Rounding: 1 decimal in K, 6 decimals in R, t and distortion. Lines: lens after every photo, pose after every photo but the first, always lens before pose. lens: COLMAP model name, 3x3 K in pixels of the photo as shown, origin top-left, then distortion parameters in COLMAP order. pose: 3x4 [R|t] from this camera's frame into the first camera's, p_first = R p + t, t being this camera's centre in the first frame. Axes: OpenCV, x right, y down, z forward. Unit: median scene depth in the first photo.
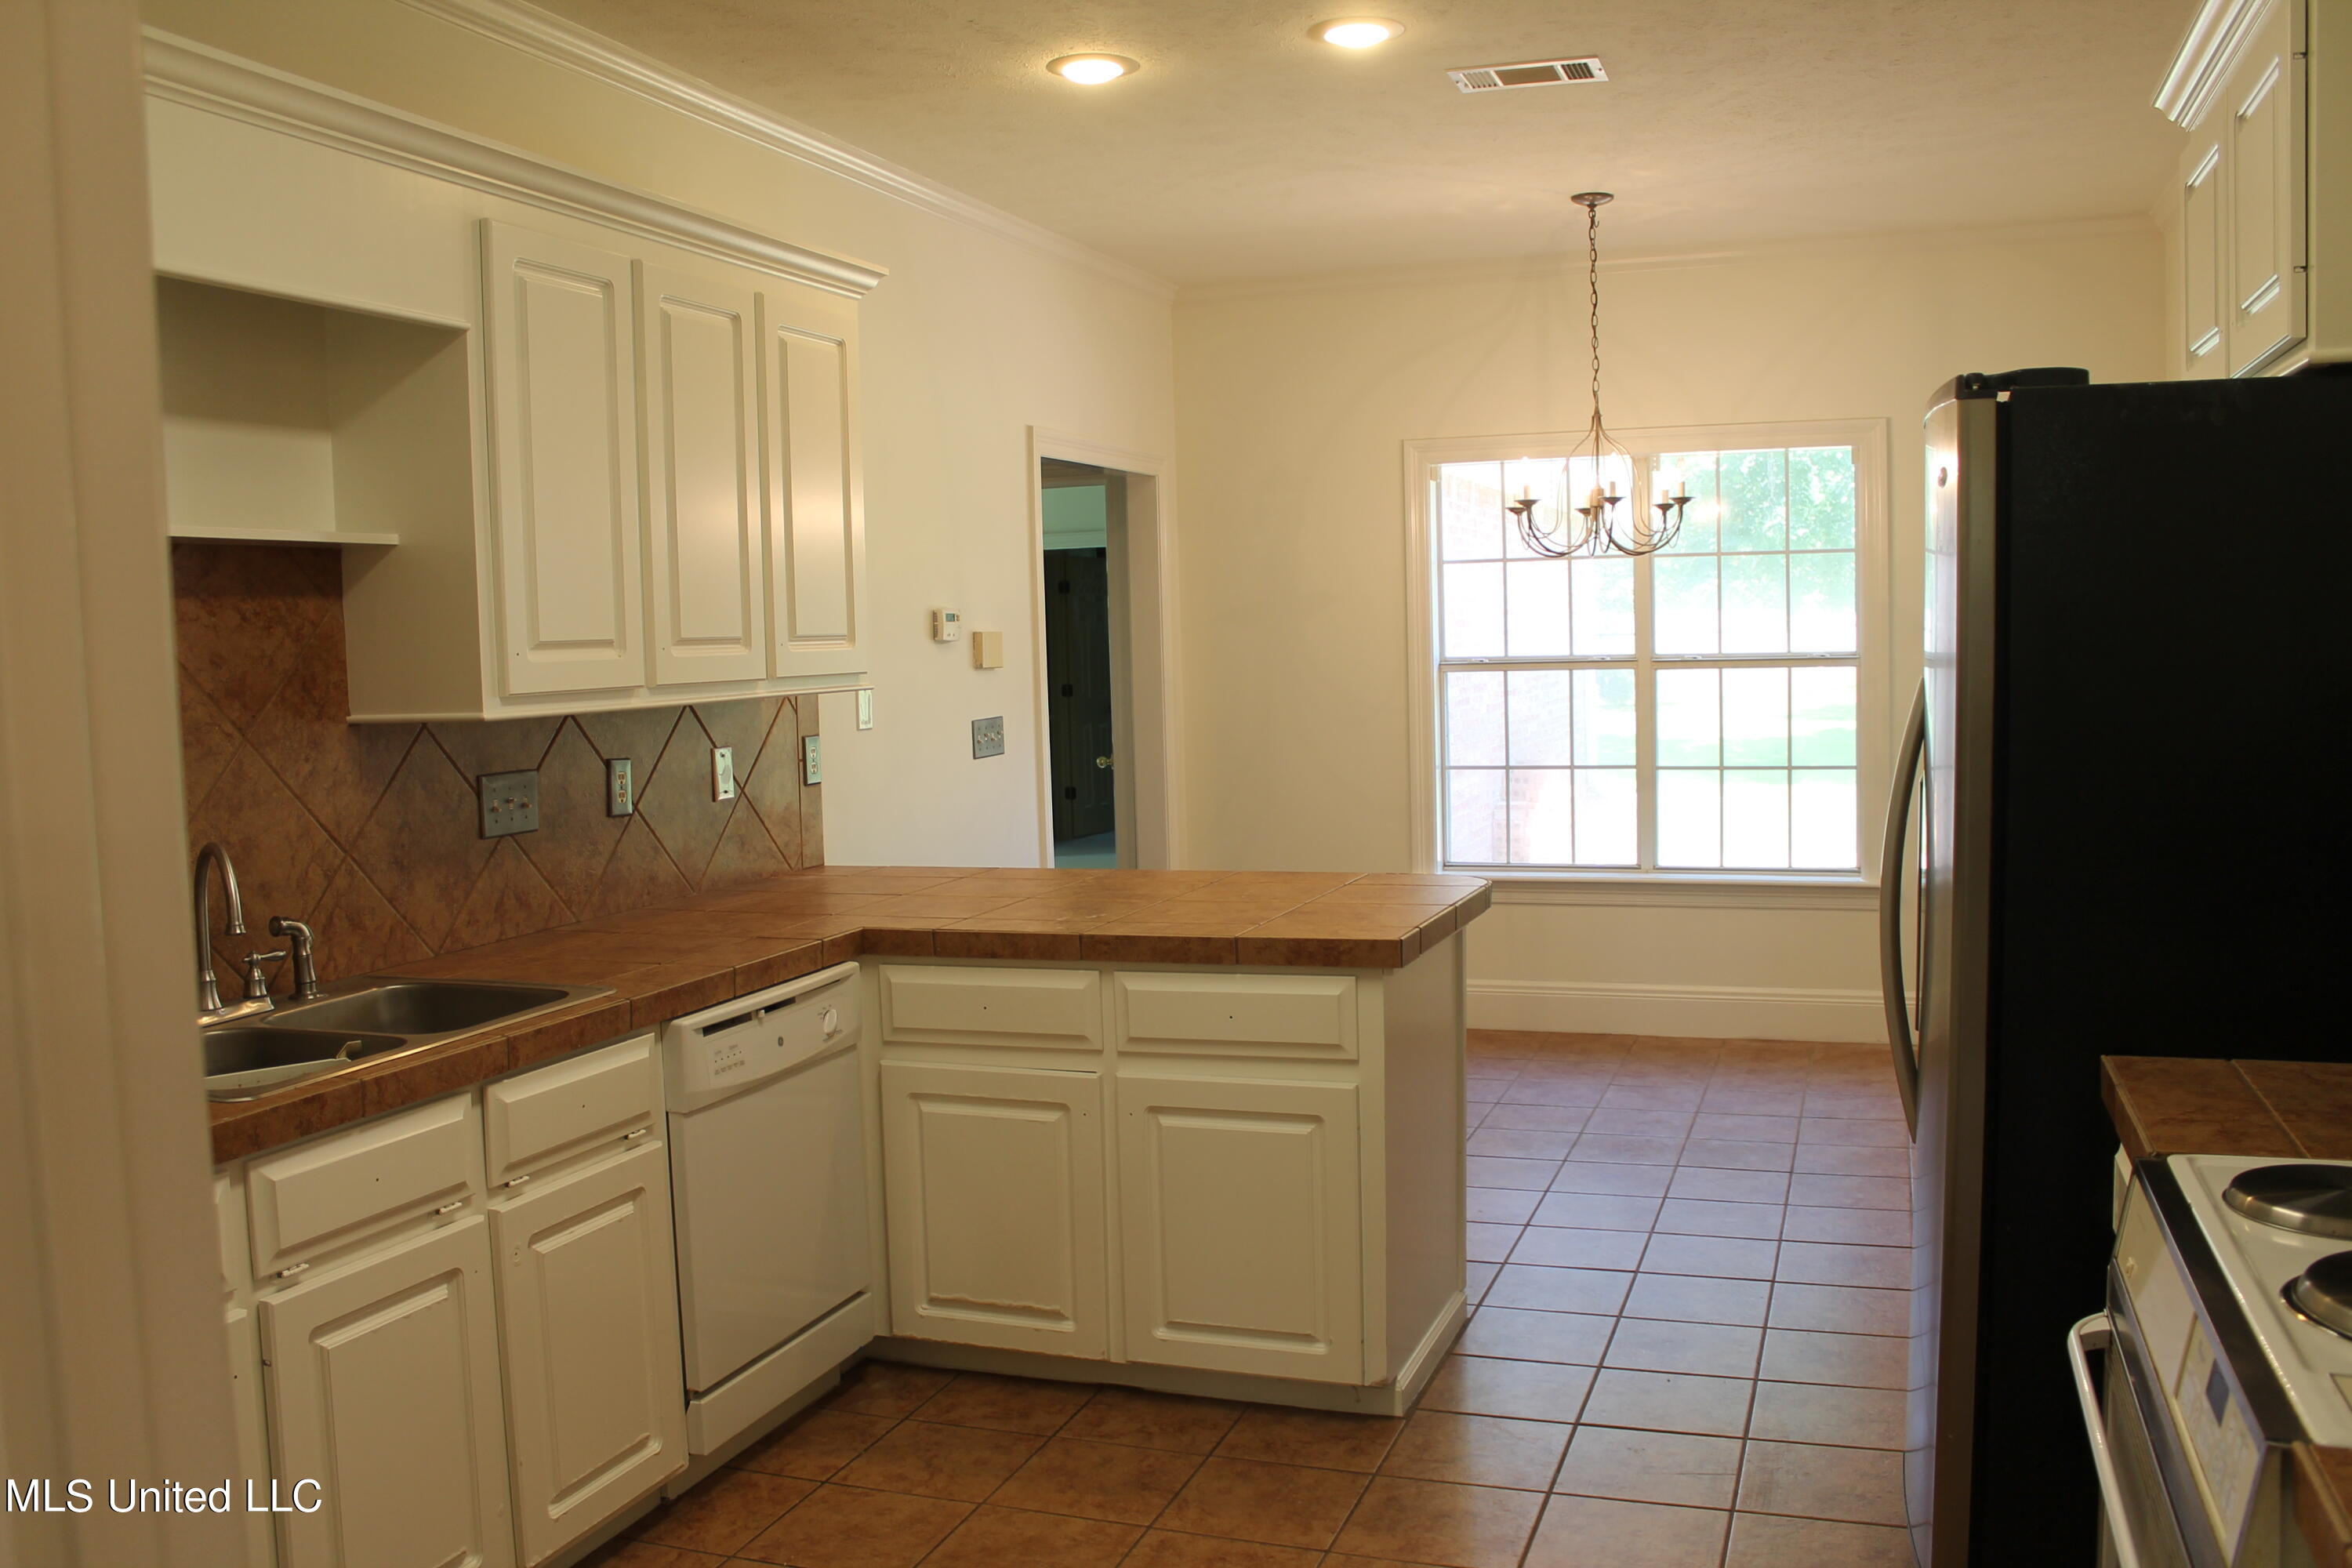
lens RADIAL K [[2015.6, 0, 1176.0], [0, 2015.6, 784.0], [0, 0, 1]] dist [-0.159216, 0.145517]
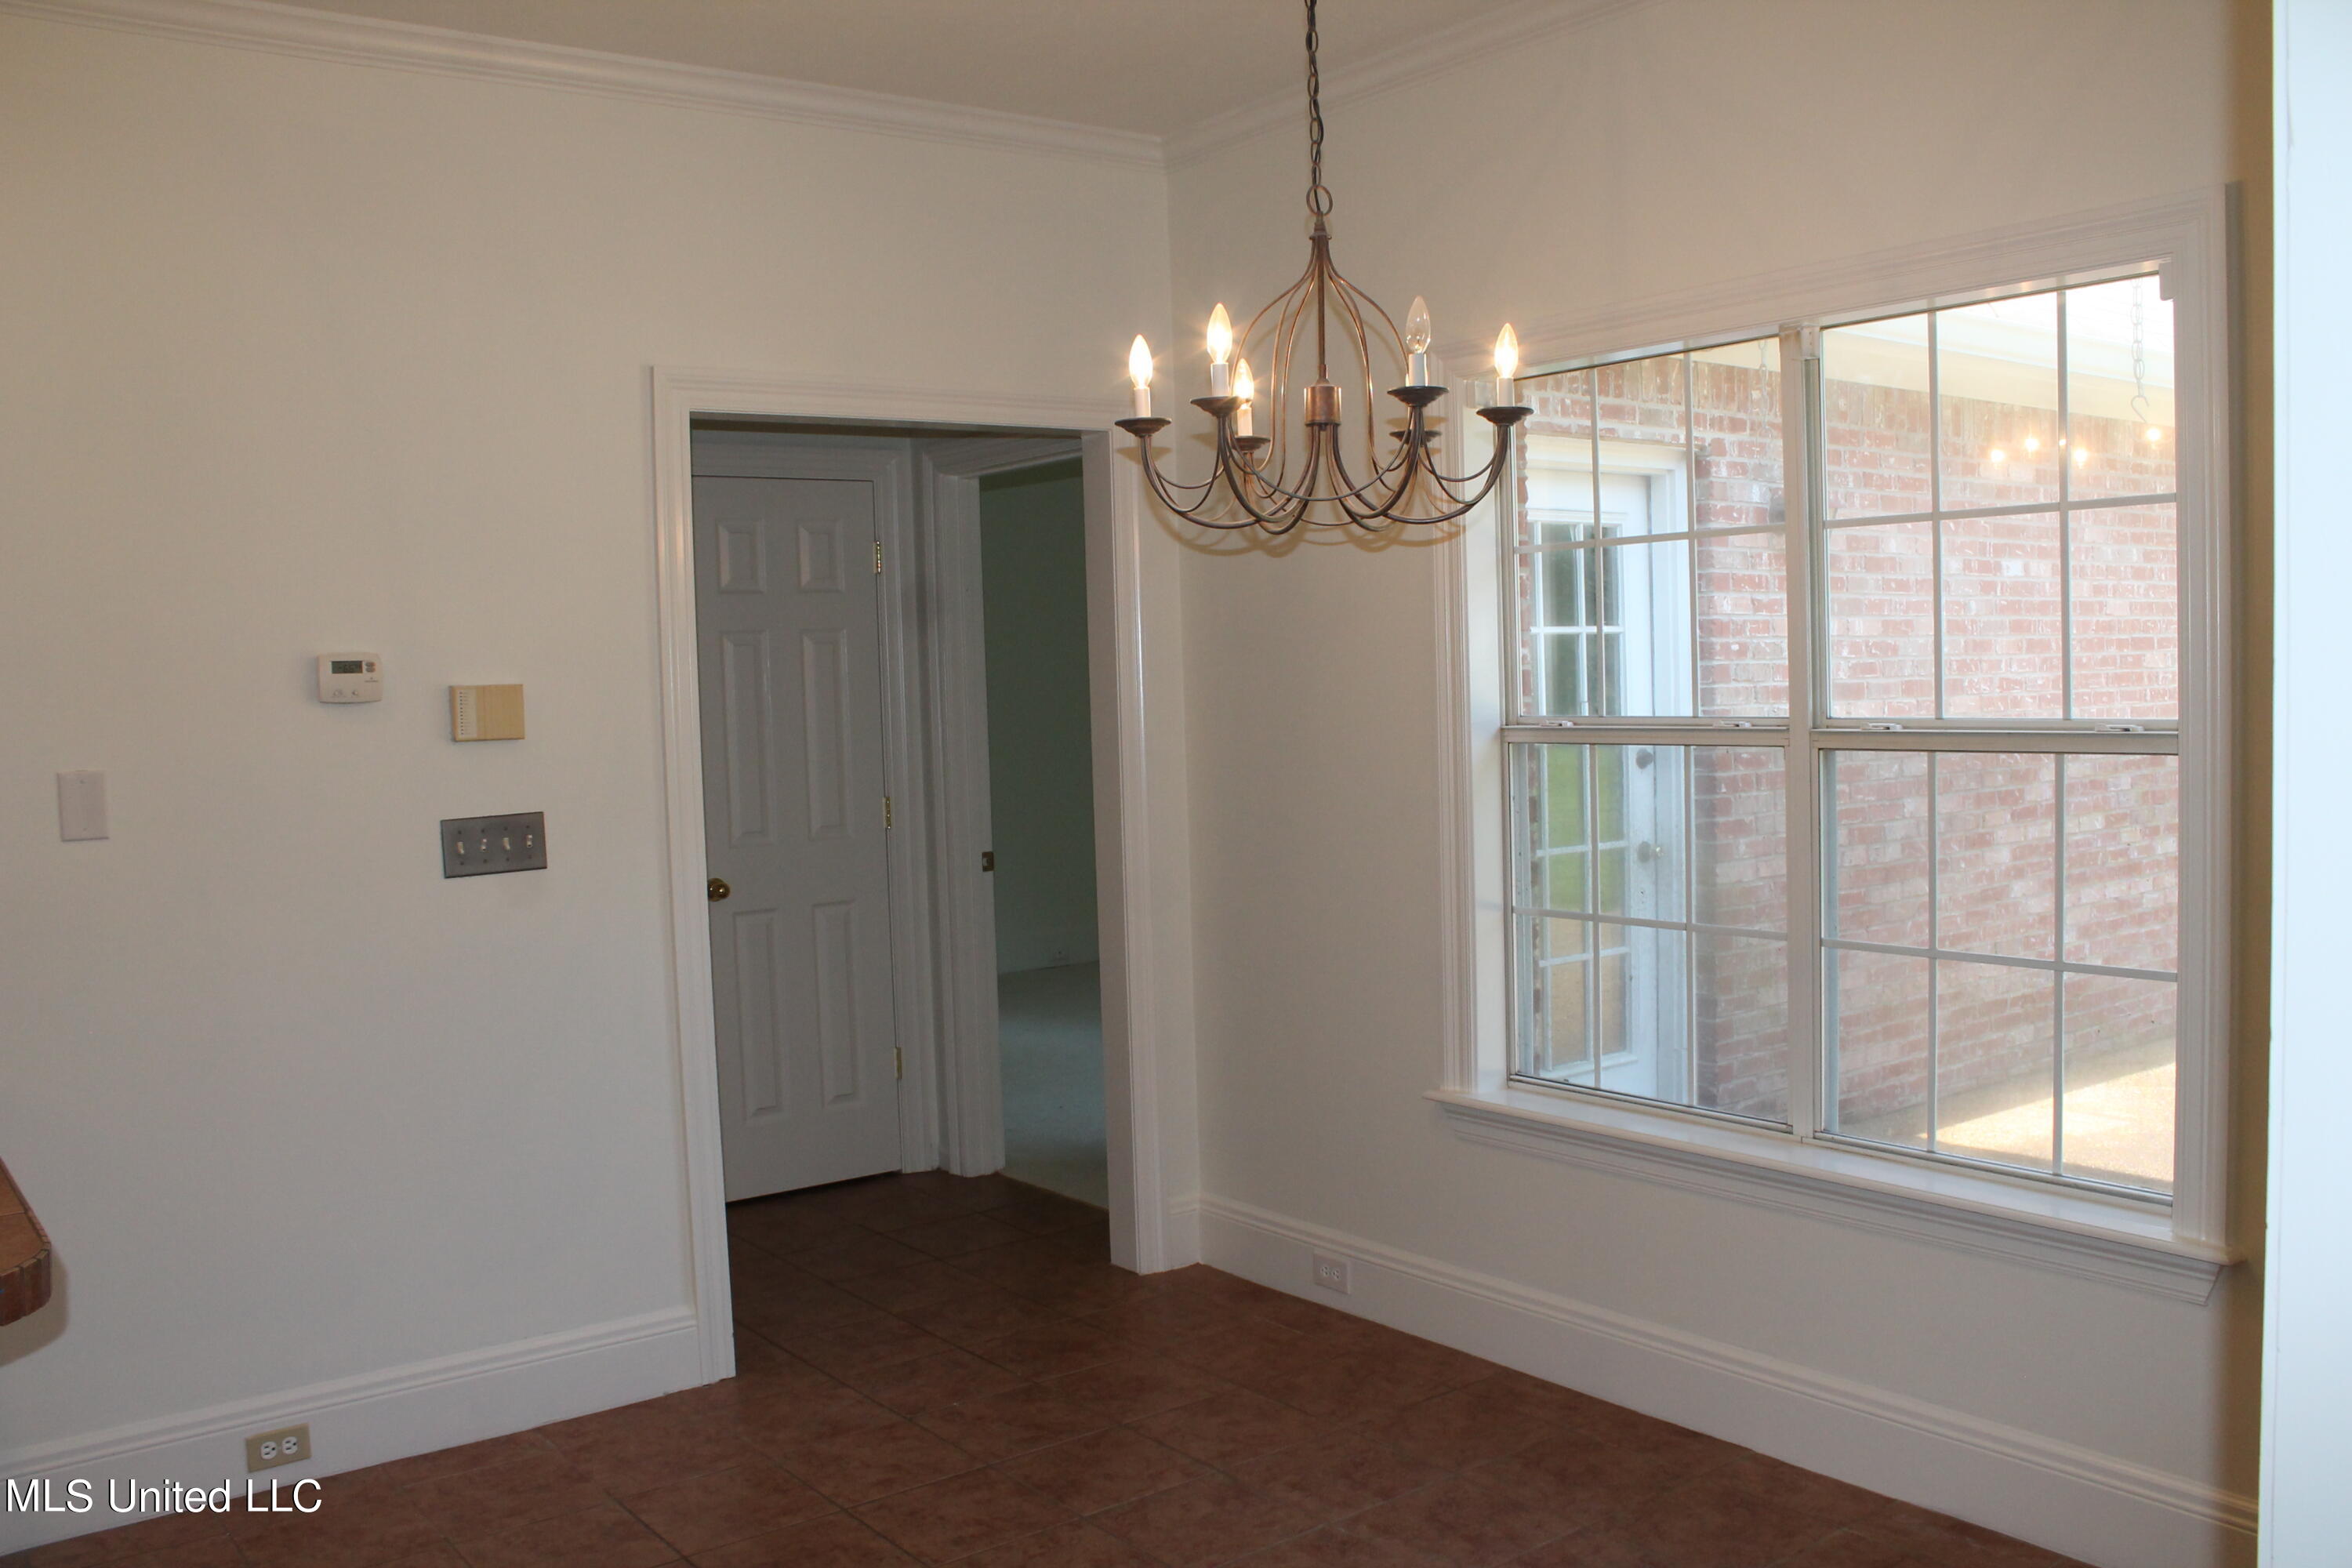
lens RADIAL K [[2015.6, 0, 1176.0], [0, 2015.6, 784.0], [0, 0, 1]] dist [-0.159216, 0.145517]
pose [[0.841267, 0.034176, -0.539538, 0.678464], [-0.034268, 0.999364, 0.009870, -0.087409], [0.539532, 0.010186, 0.841903, 0.875408]]
